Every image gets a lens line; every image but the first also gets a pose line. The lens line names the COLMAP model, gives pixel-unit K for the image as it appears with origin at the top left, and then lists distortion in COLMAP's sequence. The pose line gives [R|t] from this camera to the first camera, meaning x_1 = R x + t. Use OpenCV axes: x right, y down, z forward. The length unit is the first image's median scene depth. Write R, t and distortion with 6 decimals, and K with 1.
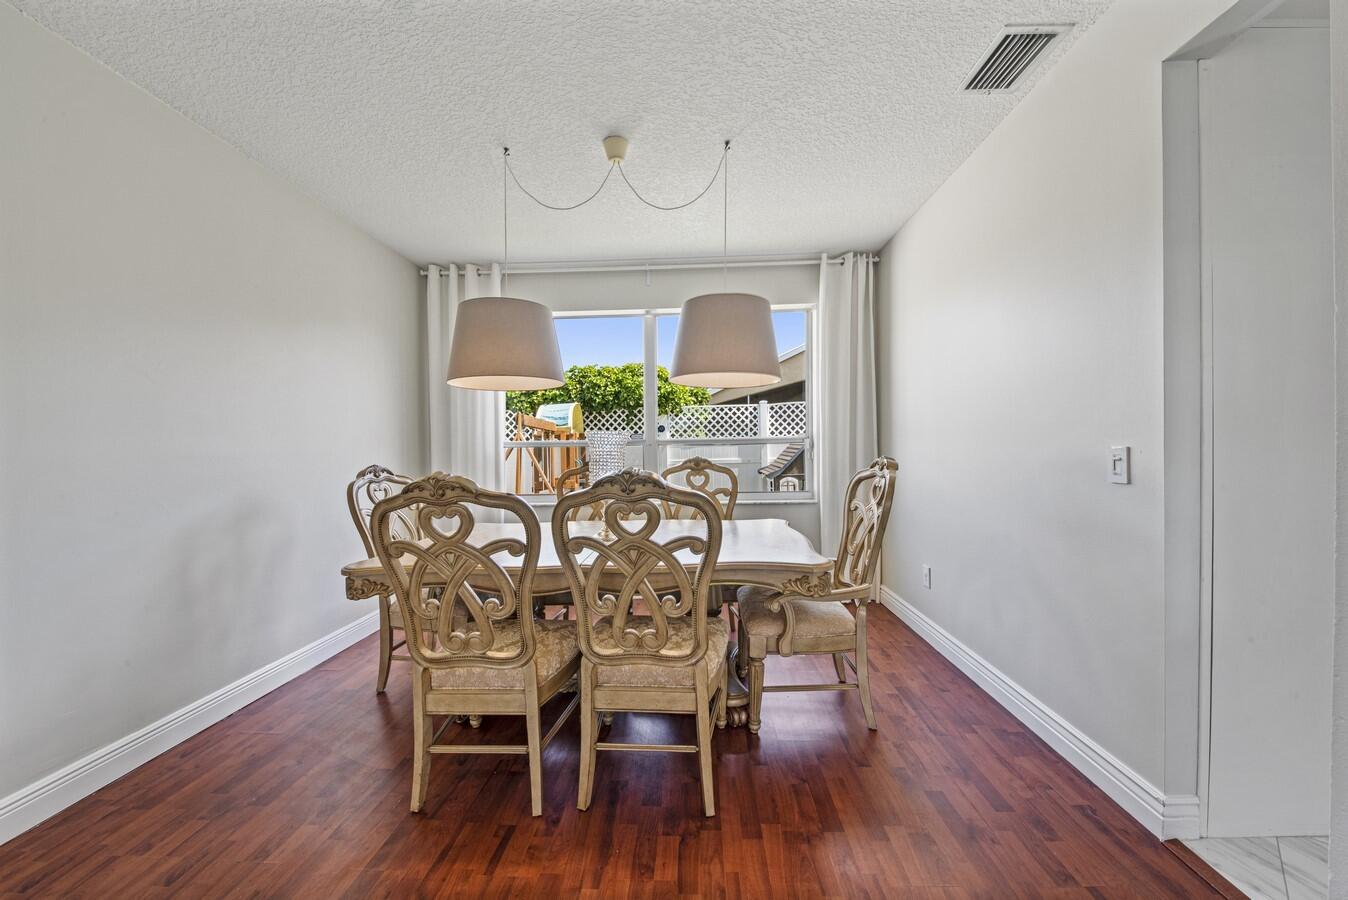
lens RADIAL K [[479.5, 0, 664.0], [0, 479.5, 461.6], [0, 0, 1]] dist [-0.013358, -0.003770]
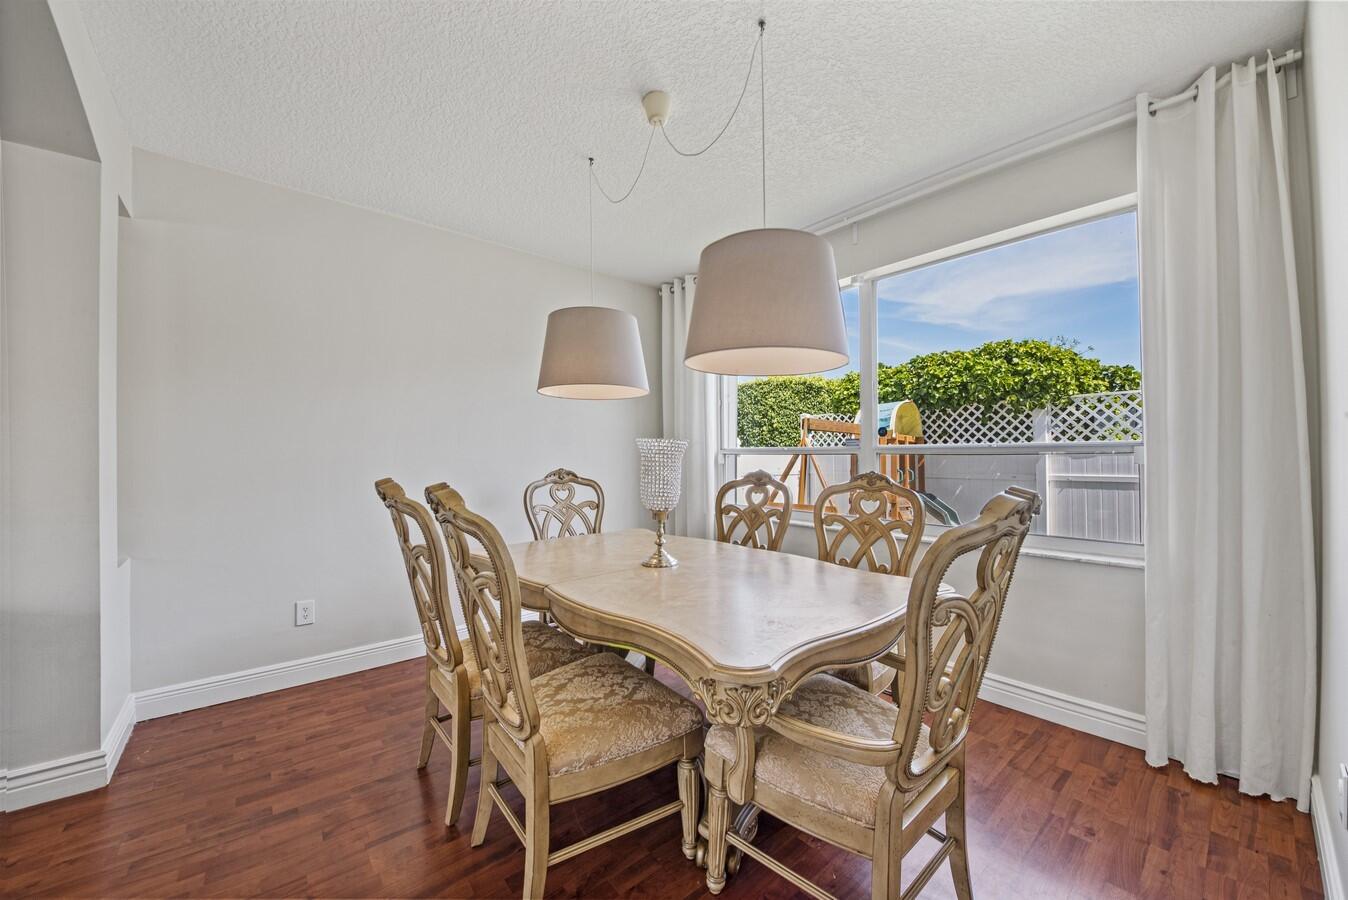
lens RADIAL K [[499.7, 0, 679.3], [0, 499.7, 446.9], [0, 0, 1]] dist [-0.007921, -0.004487]
pose [[0.701743, -0.001310, -0.712429, 0.149946], [-0.028108, 0.999169, -0.029524, -0.005189], [0.711876, 0.040743, 0.701123, 0.108353]]
